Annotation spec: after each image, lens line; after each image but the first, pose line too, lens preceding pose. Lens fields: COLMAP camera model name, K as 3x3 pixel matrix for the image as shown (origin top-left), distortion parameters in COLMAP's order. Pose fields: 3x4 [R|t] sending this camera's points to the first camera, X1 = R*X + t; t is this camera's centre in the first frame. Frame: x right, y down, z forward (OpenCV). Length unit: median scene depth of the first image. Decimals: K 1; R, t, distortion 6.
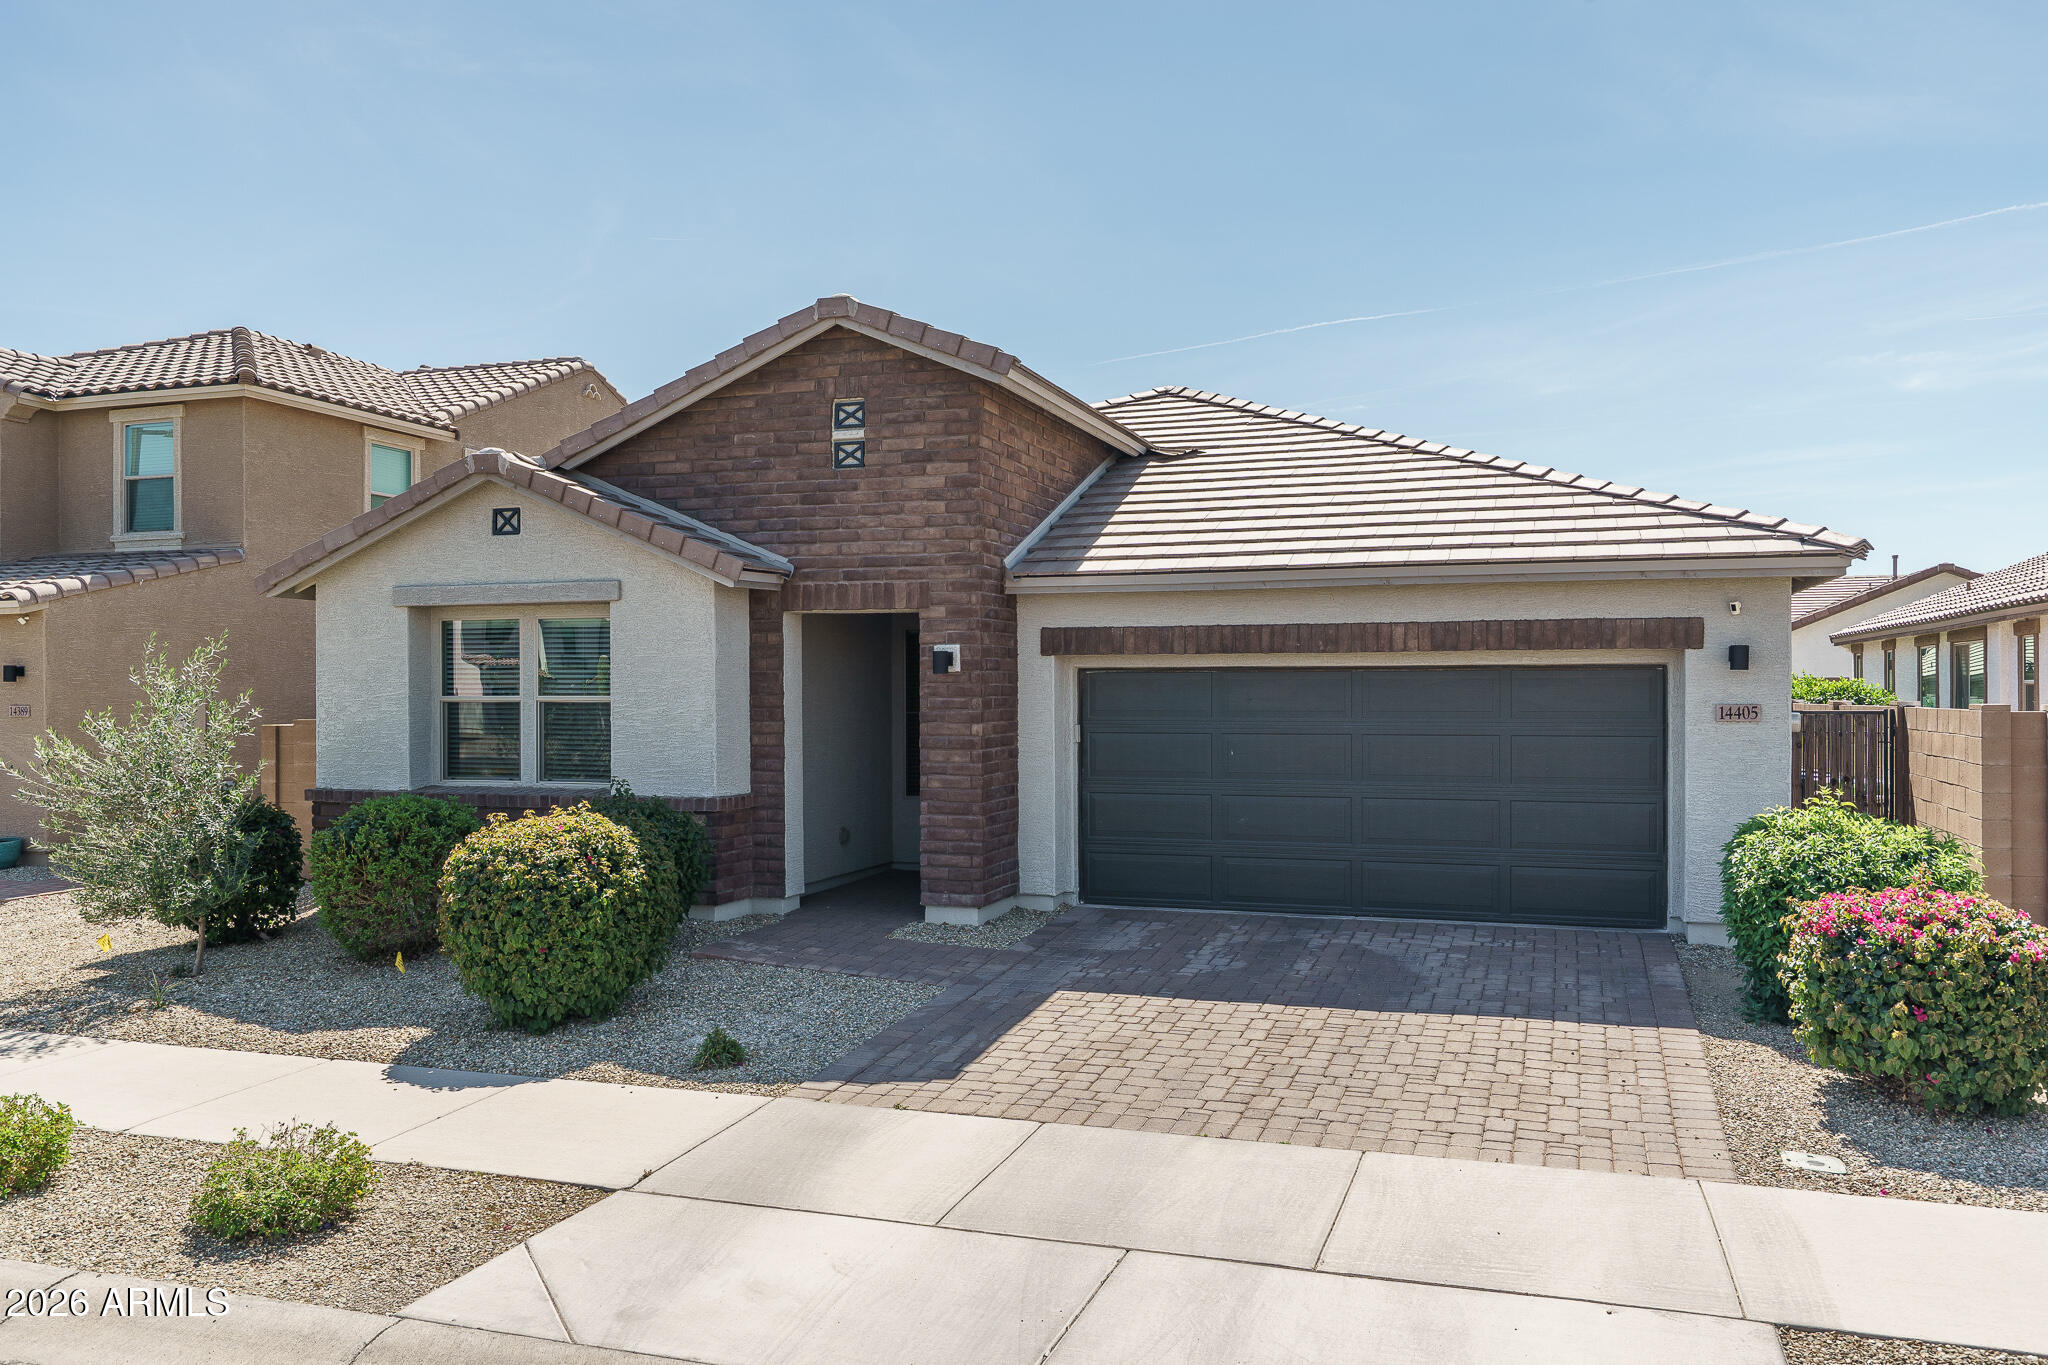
lens RADIAL K [[1584.9, 0, 1020.9], [0, 1584.9, 684.0], [0, 0, 1]] dist [0.008677, -0.008209]
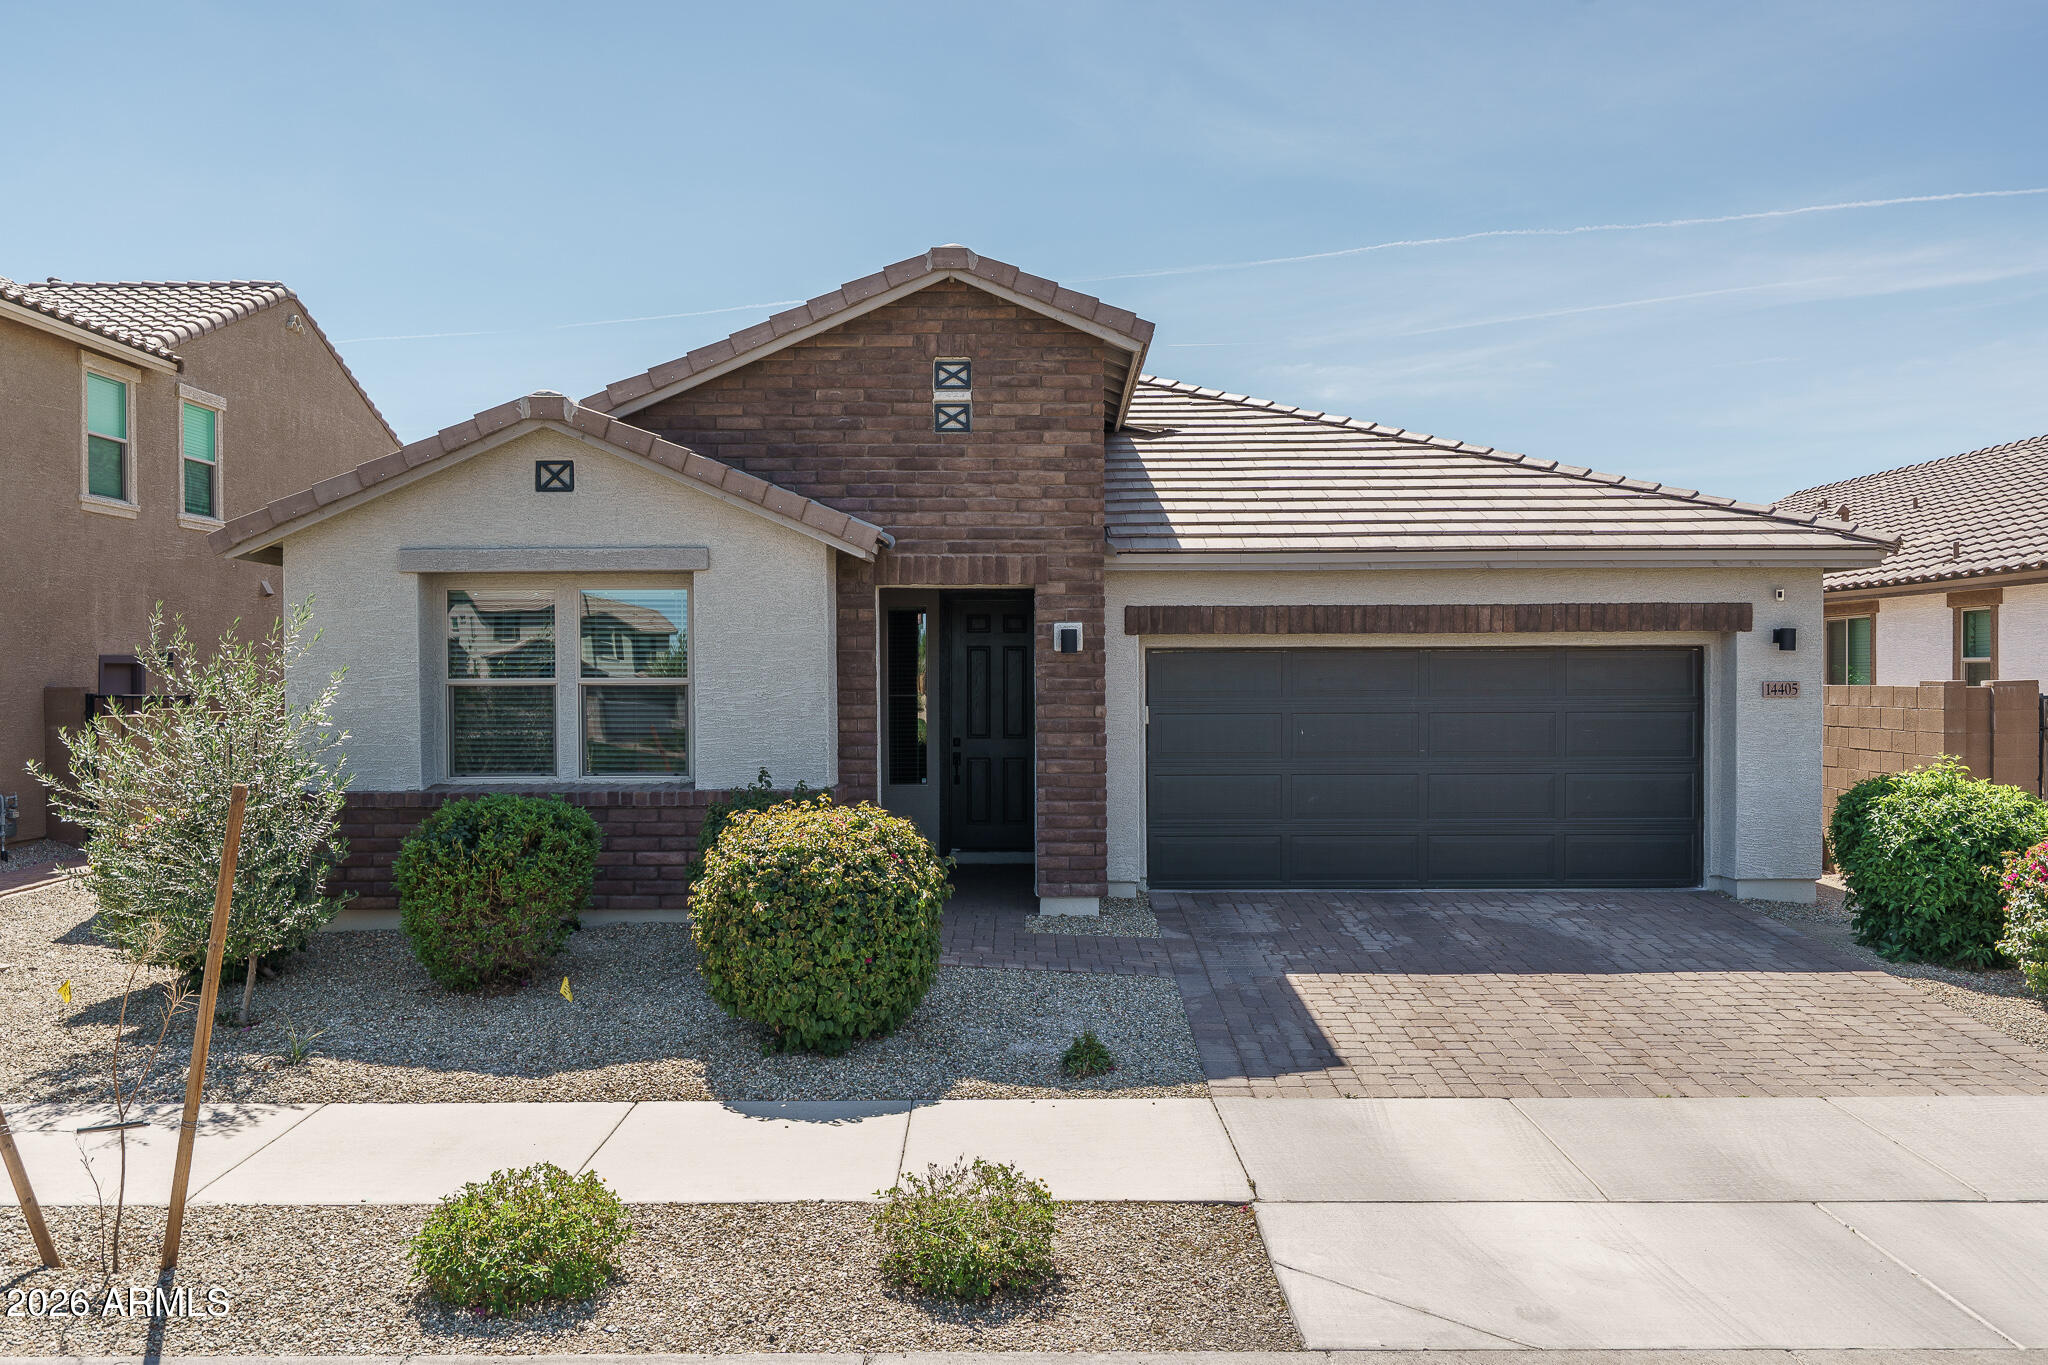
lens RADIAL K [[1642.9, 0, 1023.2], [0, 1642.9, 683.6], [0, 0, 1]] dist [0.003626, 0.006329]
pose [[0.947158, -0.004230, 0.320739, -0.385271], [0.001180, 0.999952, 0.009705, 0.002219], [-0.320764, -0.008813, 0.947118, 0.072210]]
